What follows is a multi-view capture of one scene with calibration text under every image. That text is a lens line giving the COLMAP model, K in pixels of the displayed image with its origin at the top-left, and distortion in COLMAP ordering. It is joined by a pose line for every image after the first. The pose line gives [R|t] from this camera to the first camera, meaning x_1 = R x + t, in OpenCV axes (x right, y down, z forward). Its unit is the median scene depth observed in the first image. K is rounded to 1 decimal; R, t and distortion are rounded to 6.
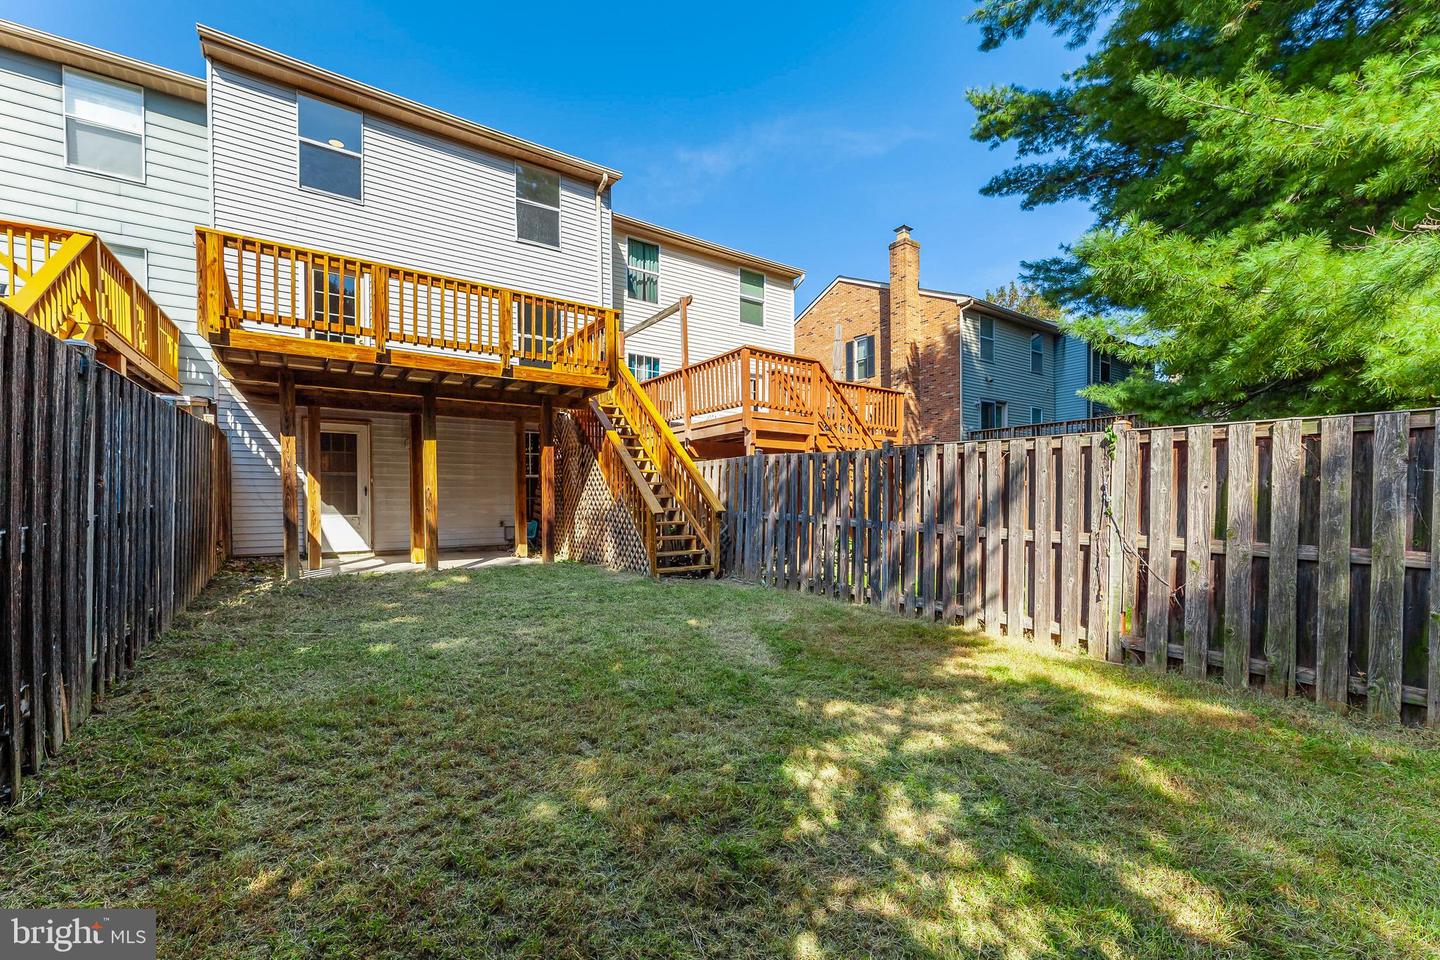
lens RADIAL K [[592.3, 0, 737.8], [0, 592.3, 483.1], [0, 0, 1]] dist [0.003439, 0.000595]
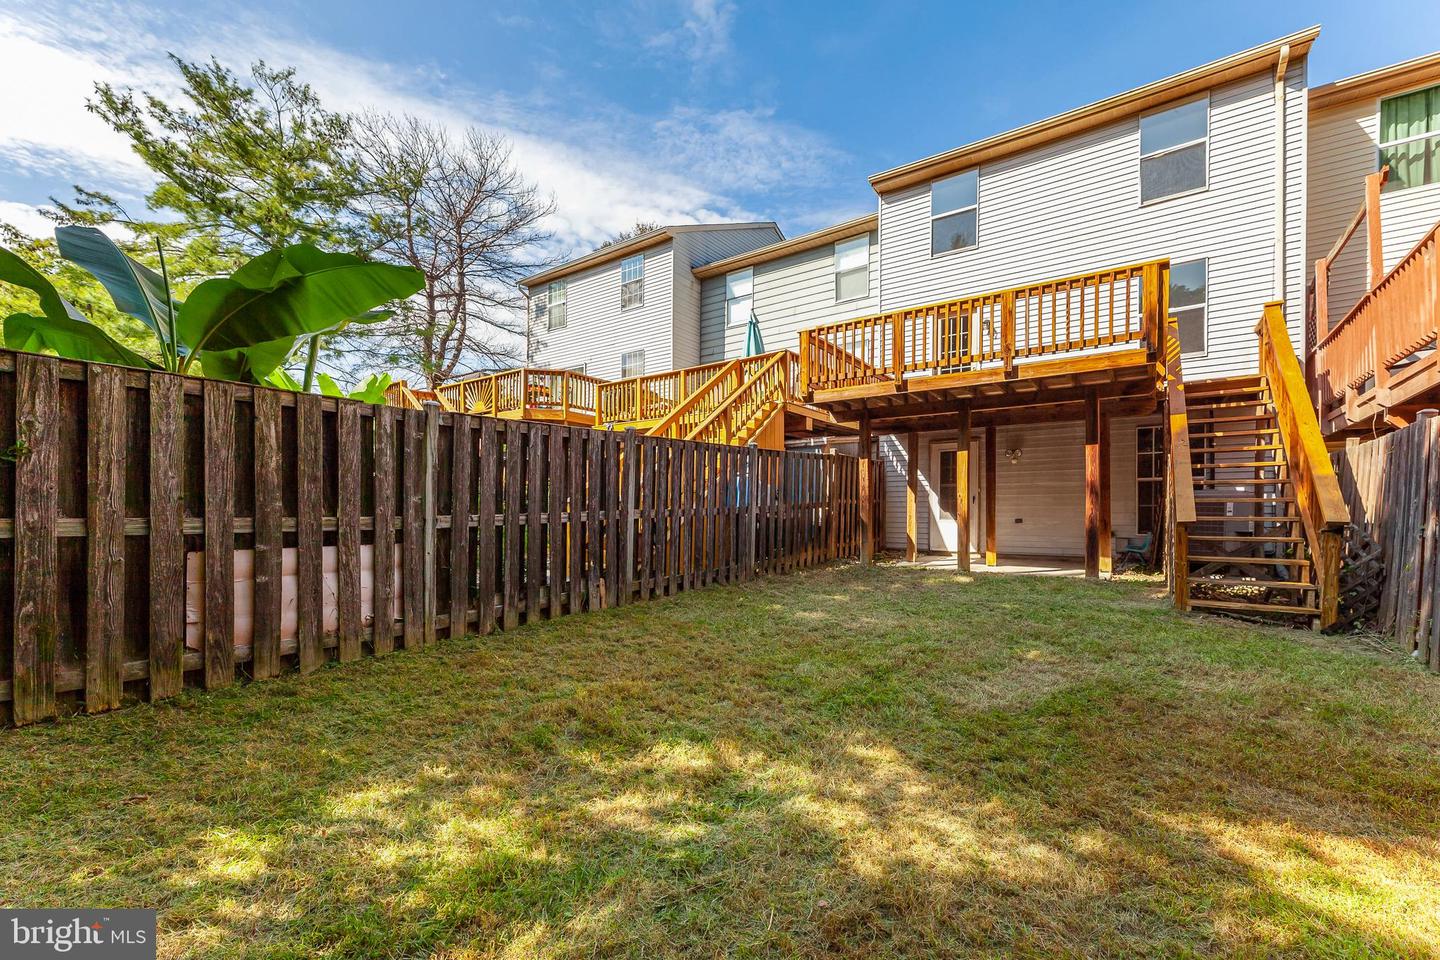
lens RADIAL K [[592.3, 0, 729.9], [0, 592.3, 491.4], [0, 0, 1]] dist [0.003439, 0.000595]
pose [[0.332029, -0.030423, -0.942778, 0.296887], [0.022133, 0.999456, -0.024457, 0.015175], [0.943010, -0.012746, 0.332522, 0.191240]]
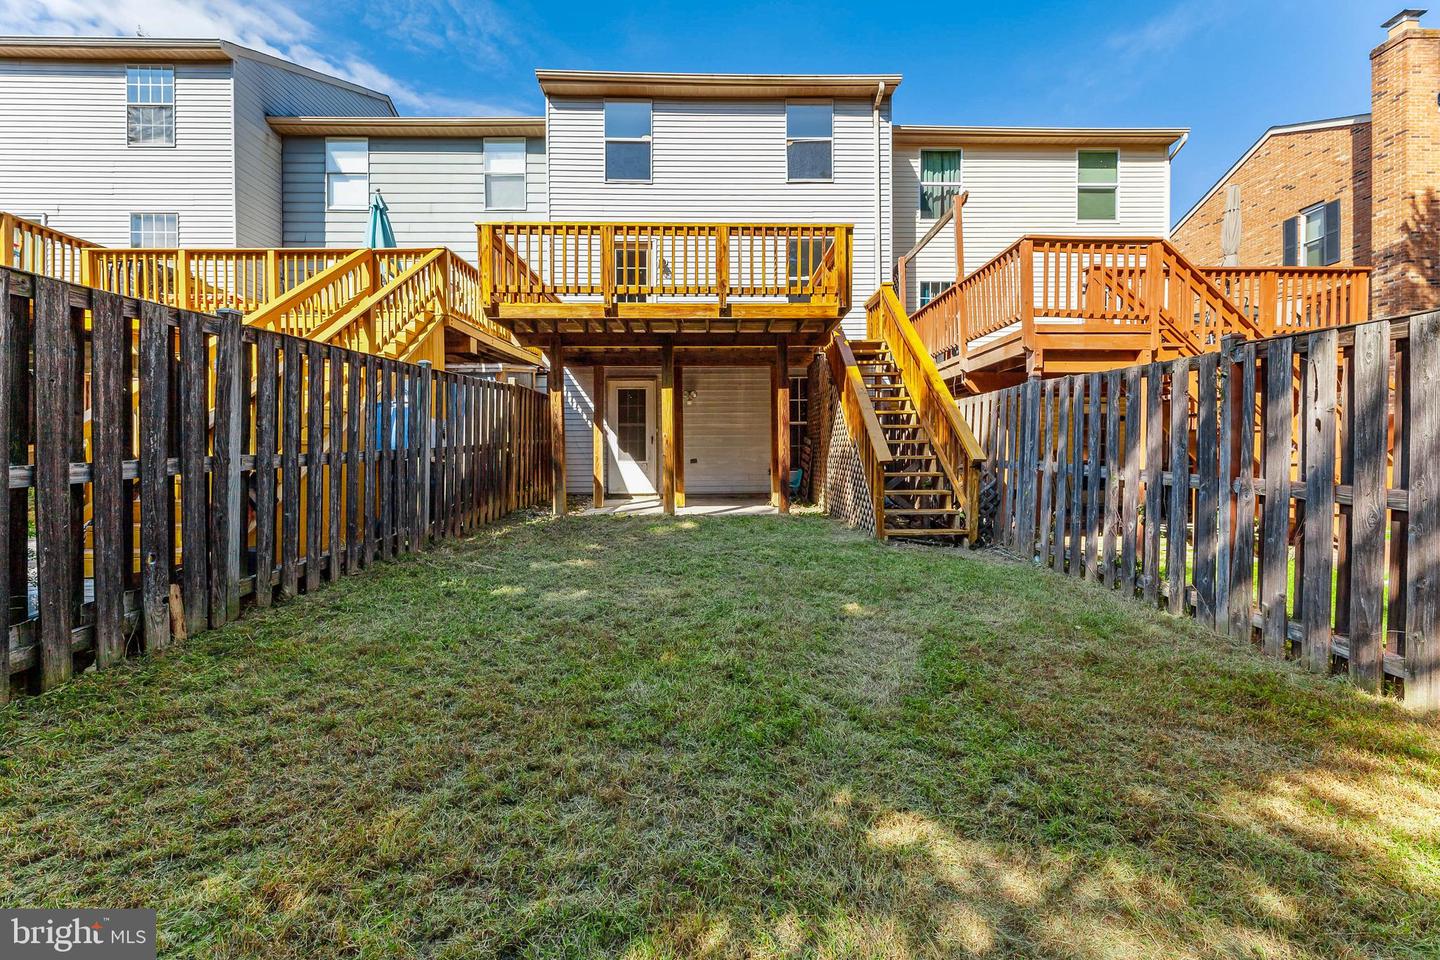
lens RADIAL K [[592.3, 0, 725.9], [0, 592.3, 446.2], [0, 0, 1]] dist [0.003439, 0.000595]
pose [[0.824286, -0.008487, -0.566110, 0.117518], [0.019129, 0.999734, 0.012865, 0.012495], [0.565850, -0.021434, 0.824229, 0.173032]]
